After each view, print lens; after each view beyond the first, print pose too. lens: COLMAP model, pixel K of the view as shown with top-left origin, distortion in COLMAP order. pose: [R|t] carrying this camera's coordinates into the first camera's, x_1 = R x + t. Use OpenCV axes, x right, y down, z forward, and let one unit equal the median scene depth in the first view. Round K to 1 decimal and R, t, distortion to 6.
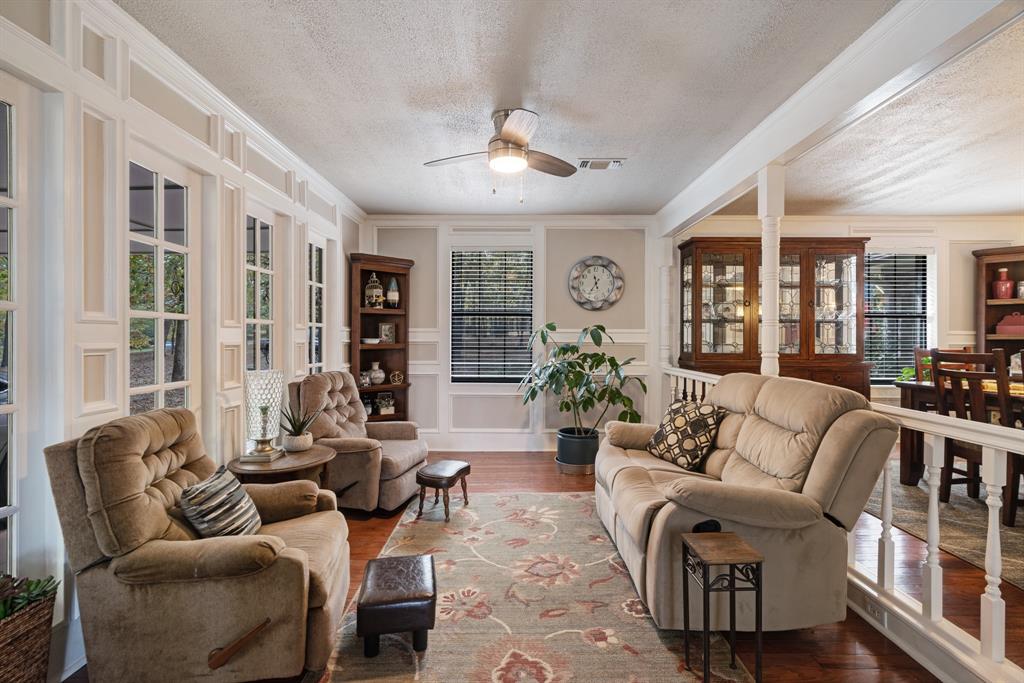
lens RADIAL K [[445.5, 0, 512.0], [0, 445.5, 341.5], [0, 0, 1]] dist [0.000625, 0.000155]
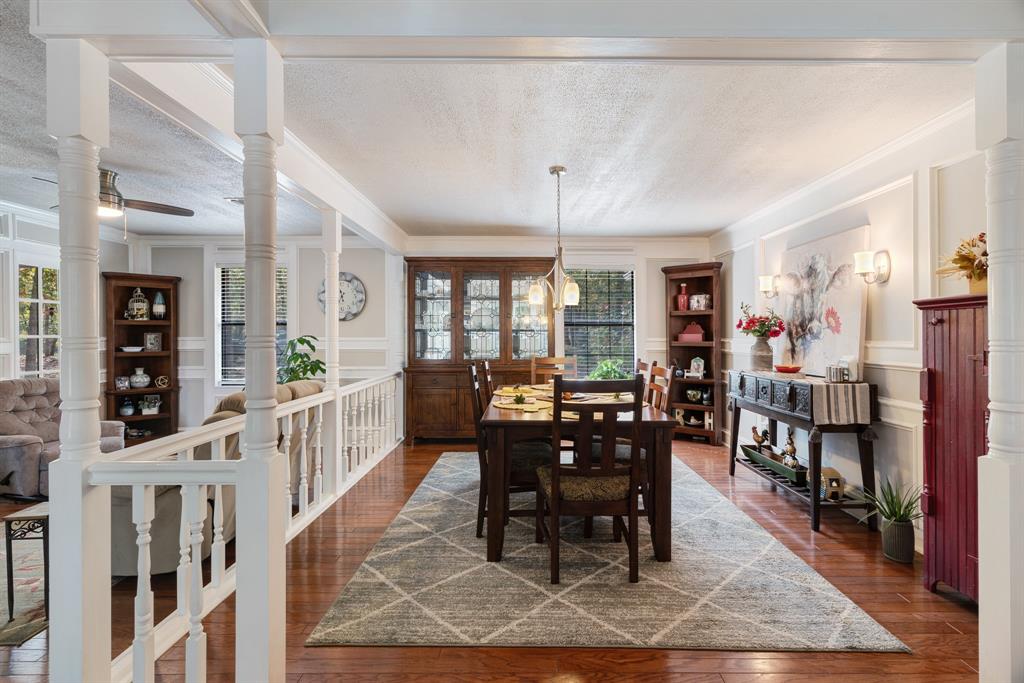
lens RADIAL K [[445.5, 0, 512.0], [0, 445.5, 341.5], [0, 0, 1]] dist [0.000625, 0.000155]
pose [[0.999963, -0.004130, 0.007536, 0.612624], [0.004147, 0.999989, -0.002283, -0.013644], [-0.007526, 0.002315, 0.999969, -0.126455]]
